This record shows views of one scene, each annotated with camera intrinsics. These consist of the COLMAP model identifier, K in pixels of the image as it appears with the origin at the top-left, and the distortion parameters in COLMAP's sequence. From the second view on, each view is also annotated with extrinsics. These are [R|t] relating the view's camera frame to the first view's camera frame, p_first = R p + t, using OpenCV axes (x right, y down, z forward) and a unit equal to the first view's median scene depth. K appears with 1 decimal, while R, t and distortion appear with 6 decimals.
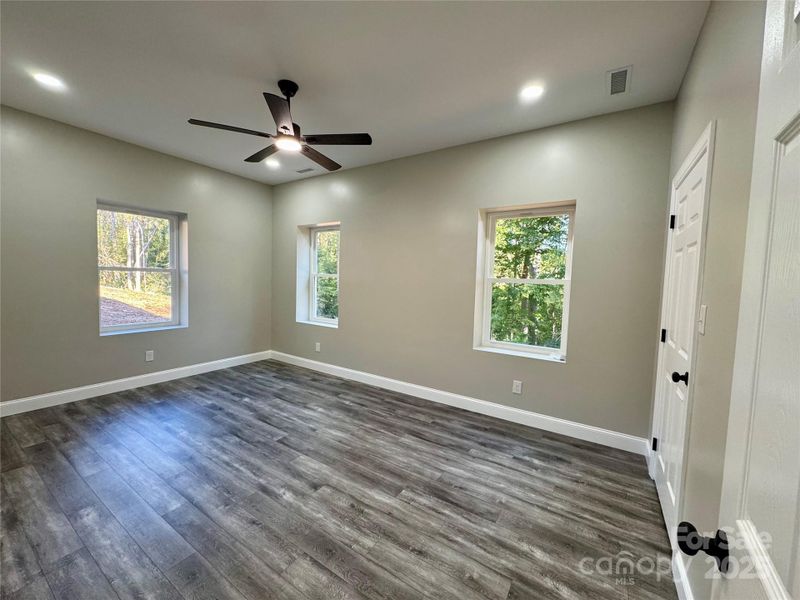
lens RADIAL K [[318.5, 0, 400.0], [0, 318.5, 300.0], [0, 0, 1]] dist [0.002119, 0.000165]
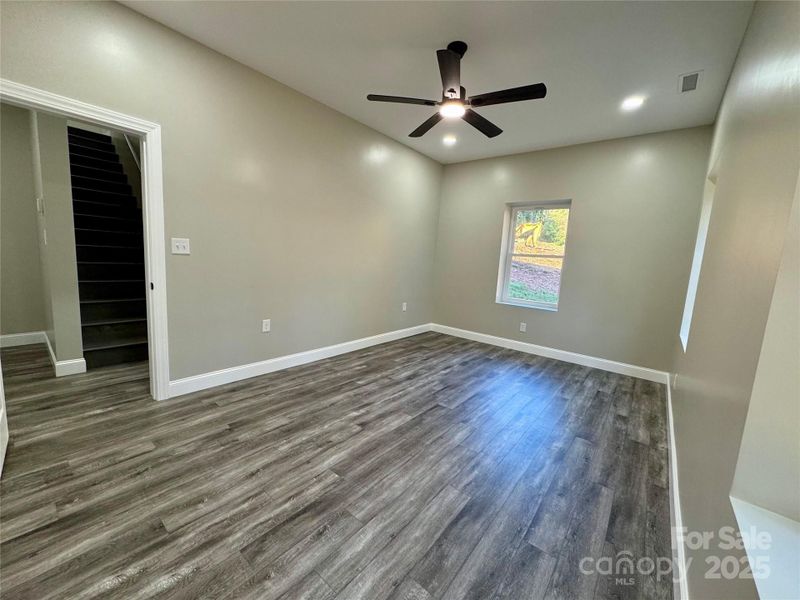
lens RADIAL K [[318.5, 0, 400.0], [0, 318.5, 300.0], [0, 0, 1]] dist [0.002119, 0.000165]
pose [[-0.111119, 0.097096, -0.989053, 0.746262], [-0.127836, 0.985551, 0.111115, -0.000079], [0.985551, 0.138784, -0.097101, 1.088444]]
